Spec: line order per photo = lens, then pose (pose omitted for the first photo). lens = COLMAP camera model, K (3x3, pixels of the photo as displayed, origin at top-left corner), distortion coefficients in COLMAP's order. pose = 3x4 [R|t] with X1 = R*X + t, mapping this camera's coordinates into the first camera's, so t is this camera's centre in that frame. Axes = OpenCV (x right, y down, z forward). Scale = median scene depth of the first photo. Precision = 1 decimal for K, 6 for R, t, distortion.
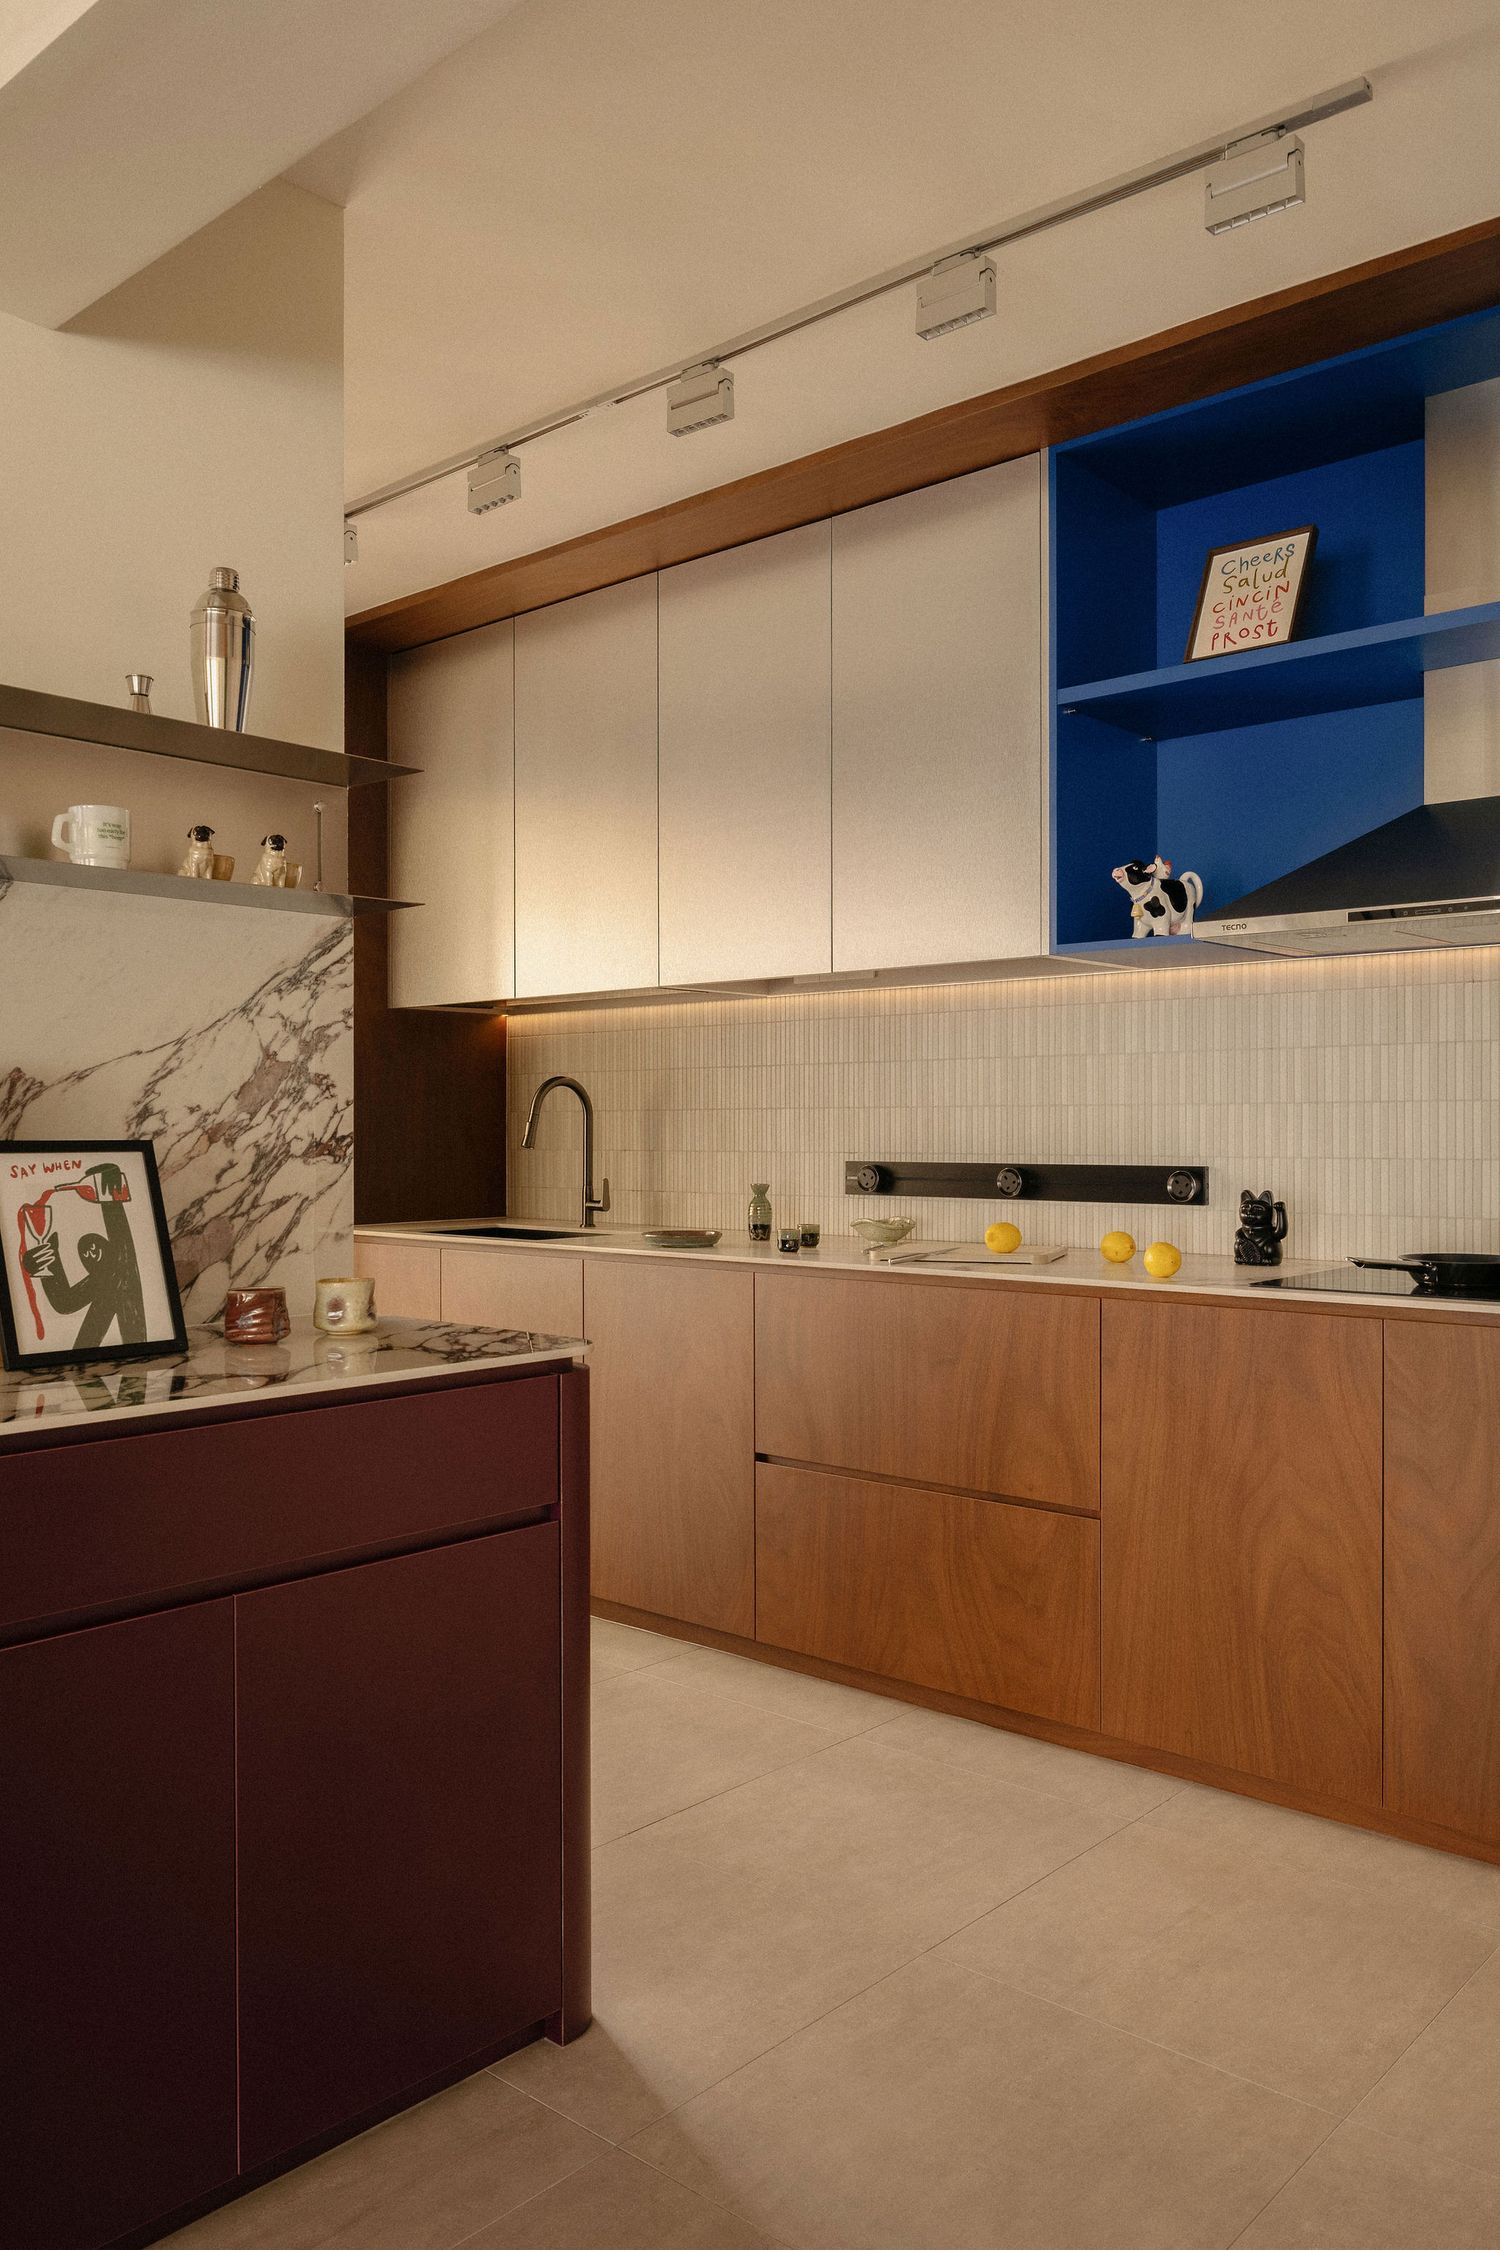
lens RADIAL K [[1701.9, 0, 752.3], [0, 1701.9, 1143.6], [0, 0, 1]] dist [-0.007962, -0.006449]
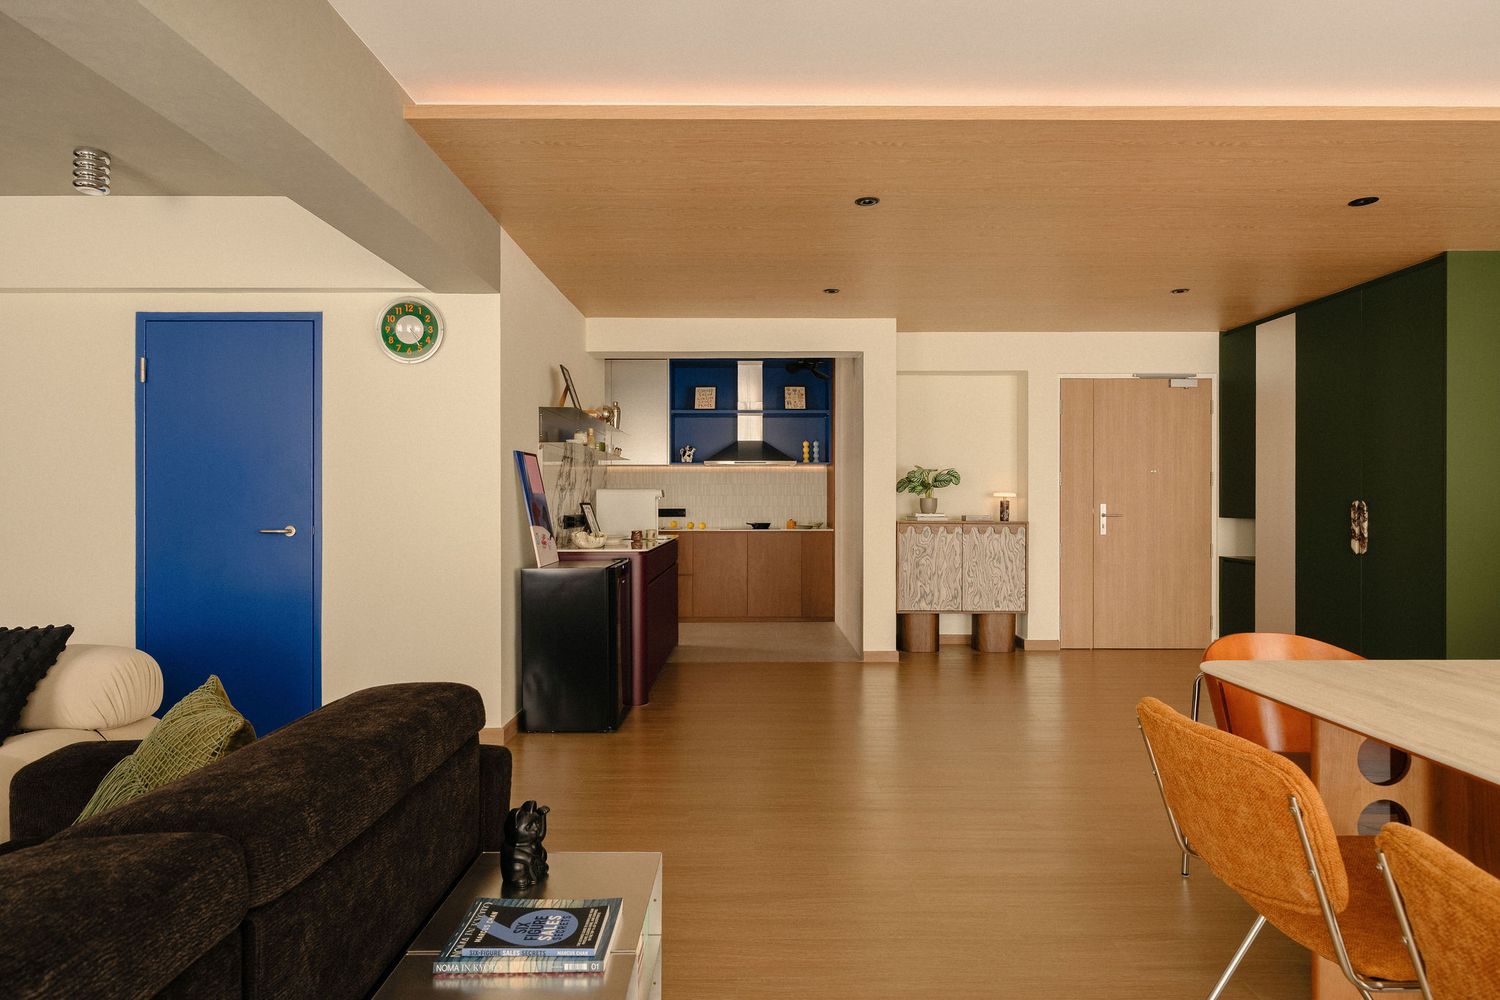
lens RADIAL K [[797.1, 0, 748.3], [0, 797.1, 511.6], [0, 0, 1]] dist [0.000490, 0.000251]
pose [[0.742556, -0.011425, 0.669686, -1.696244], [0.009635, 0.999933, 0.006375, 0.012220], [-0.669715, 0.001719, 0.742617, -1.190881]]
